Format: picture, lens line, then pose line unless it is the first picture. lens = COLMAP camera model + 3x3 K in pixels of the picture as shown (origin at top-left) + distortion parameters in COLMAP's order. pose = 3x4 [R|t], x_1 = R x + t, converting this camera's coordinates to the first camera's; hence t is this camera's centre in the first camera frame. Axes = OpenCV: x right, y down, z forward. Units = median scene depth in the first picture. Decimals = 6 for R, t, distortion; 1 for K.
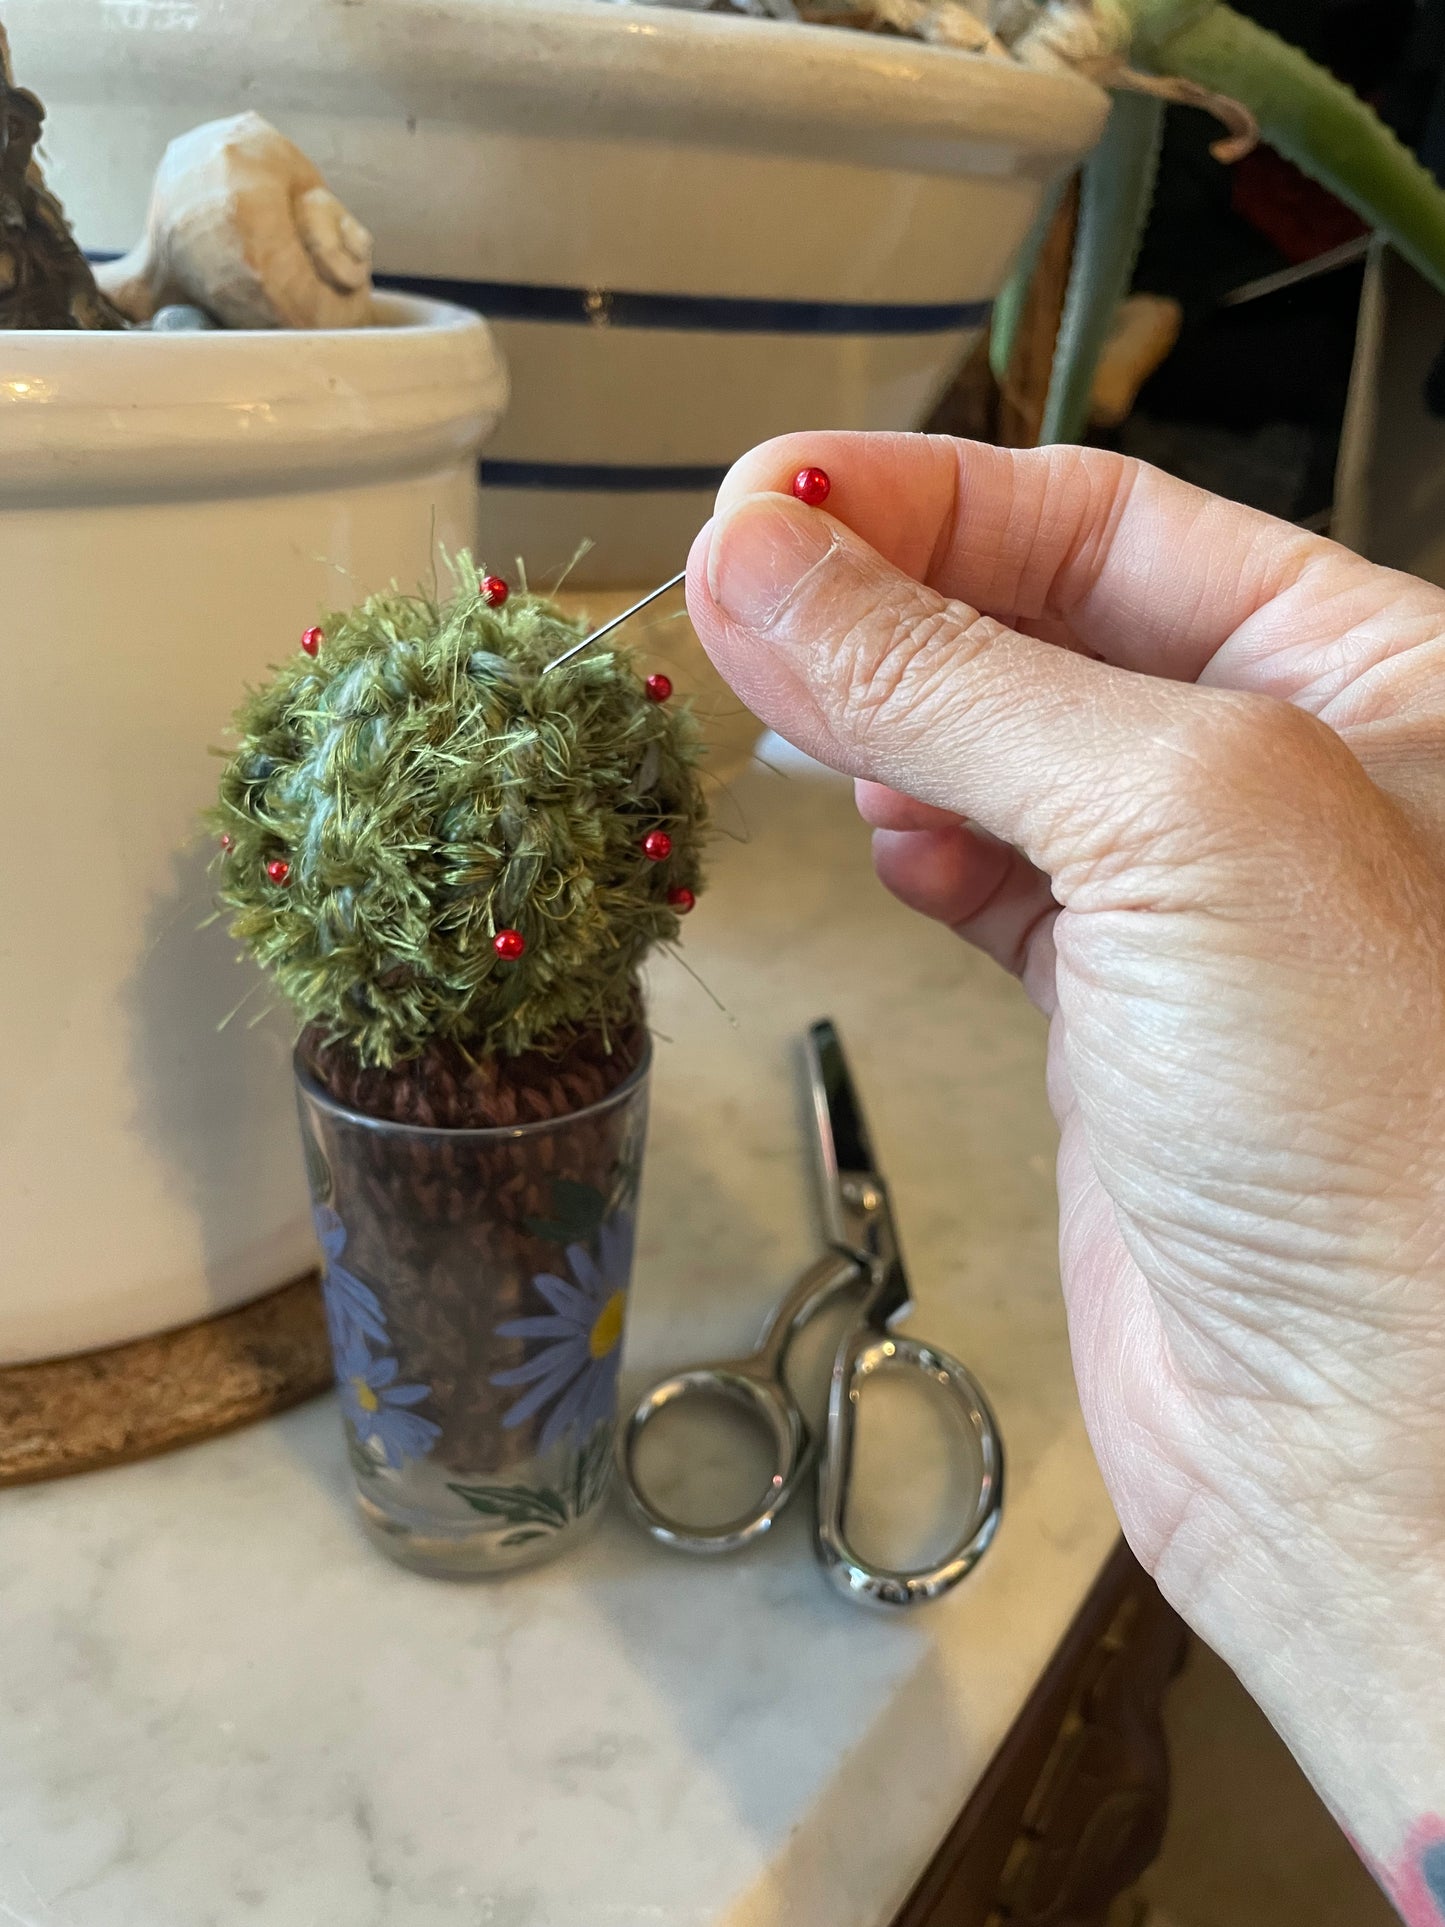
lens RADIAL K [[1468.7, 0, 722.5], [0, 1468.7, 963.5], [0, 0, 1]] dist [0.067946, -0.114422]
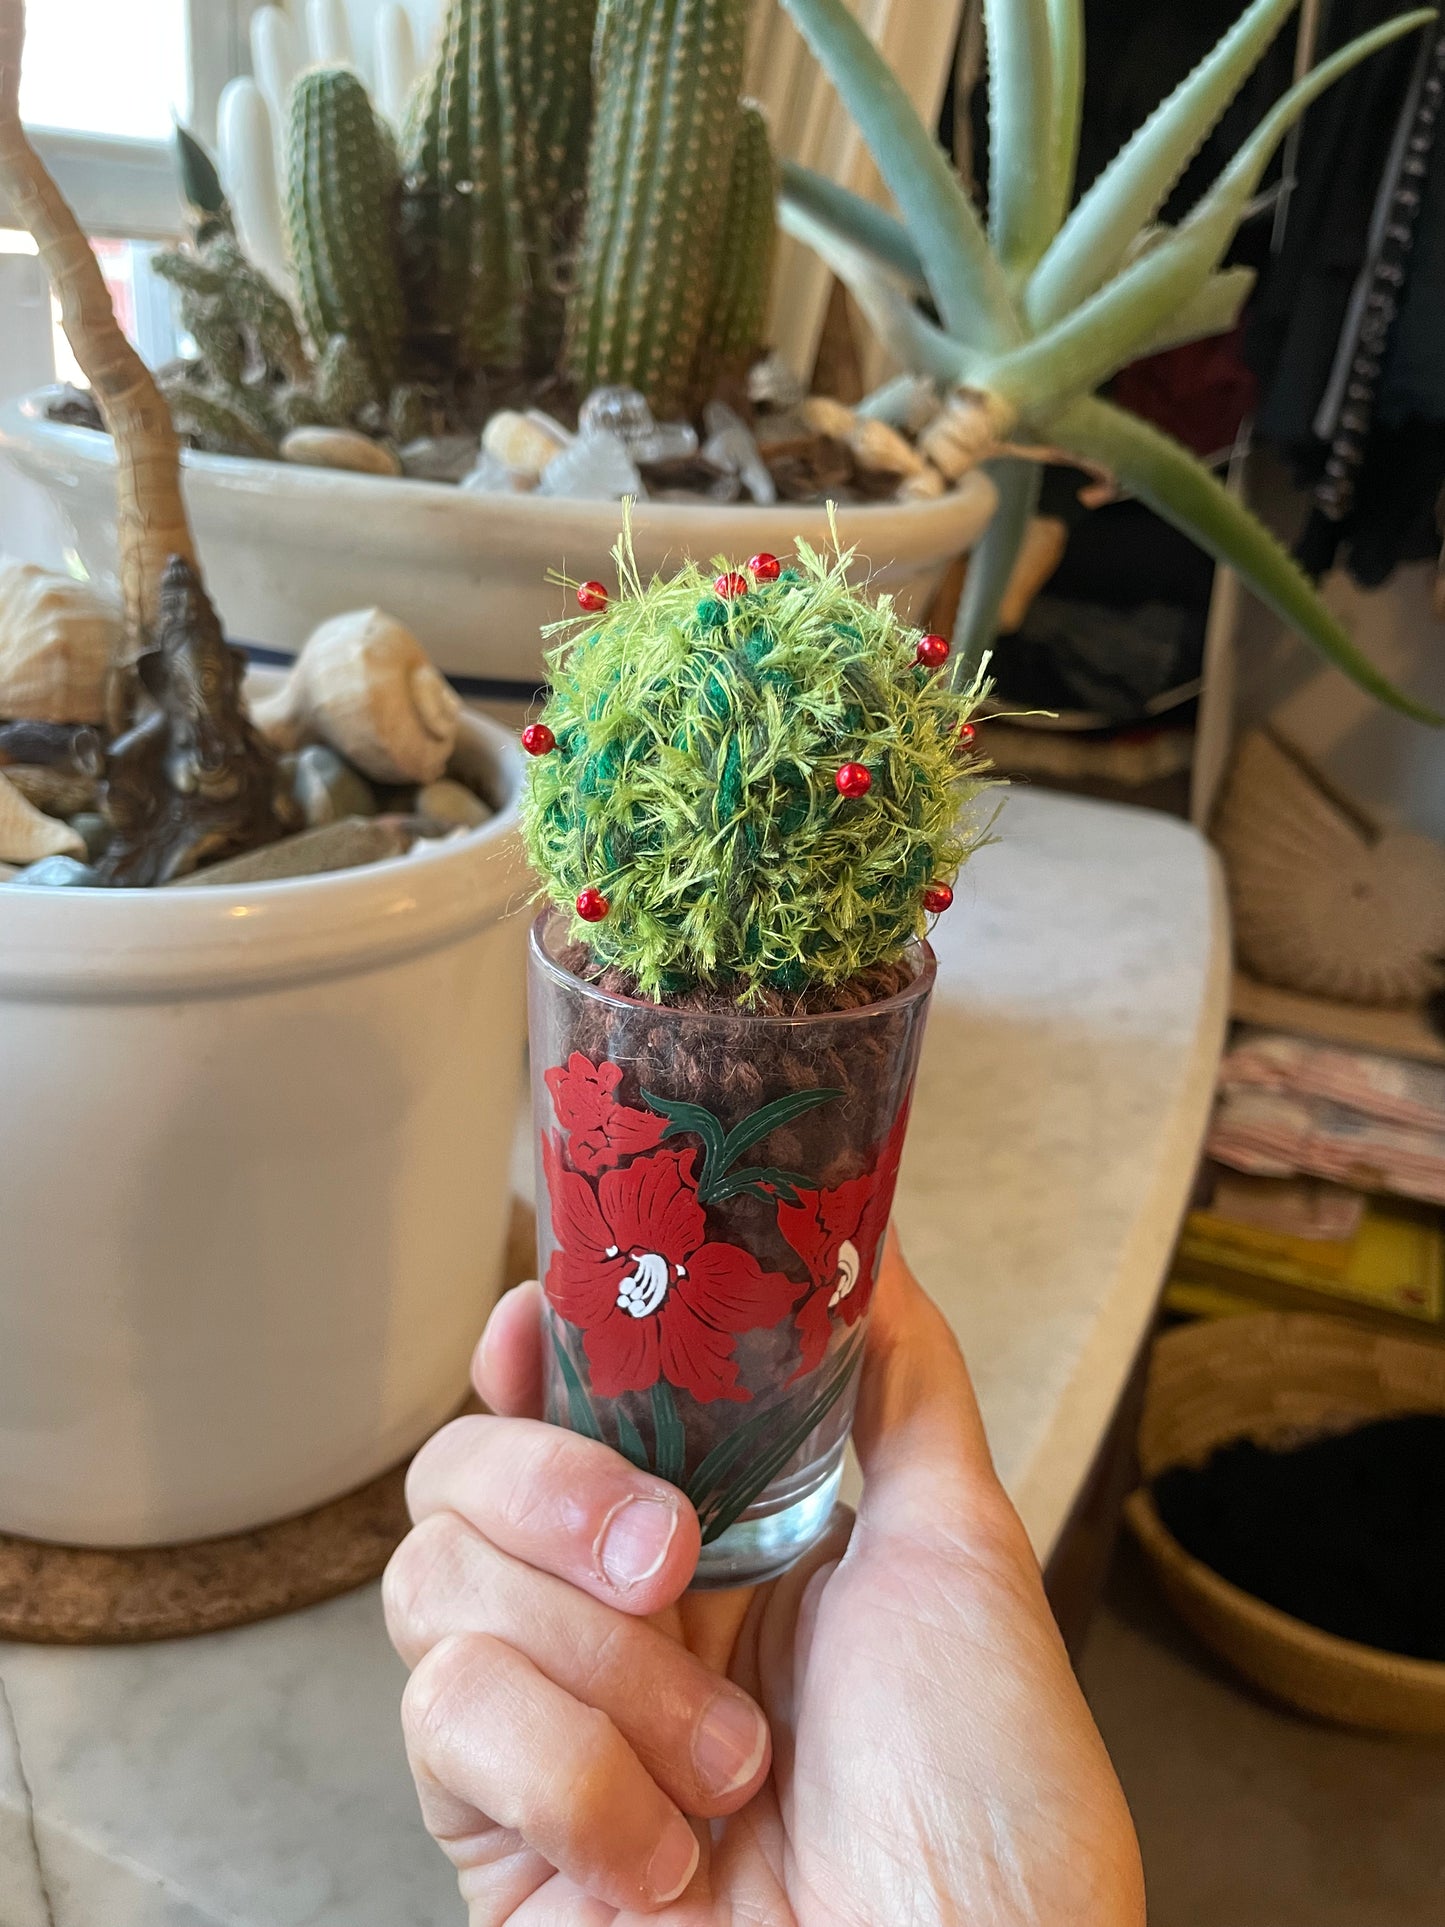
lens RADIAL K [[1474.9, 0, 722.5], [0, 1474.9, 963.5], [0, 0, 1]] dist [0.071620, -0.121372]
pose [[0.998268, 0.003358, 0.058740, -0.075803], [-0.001367, 0.999424, -0.033901, -0.204807], [-0.058820, 0.033762, 0.997698, -0.394695]]
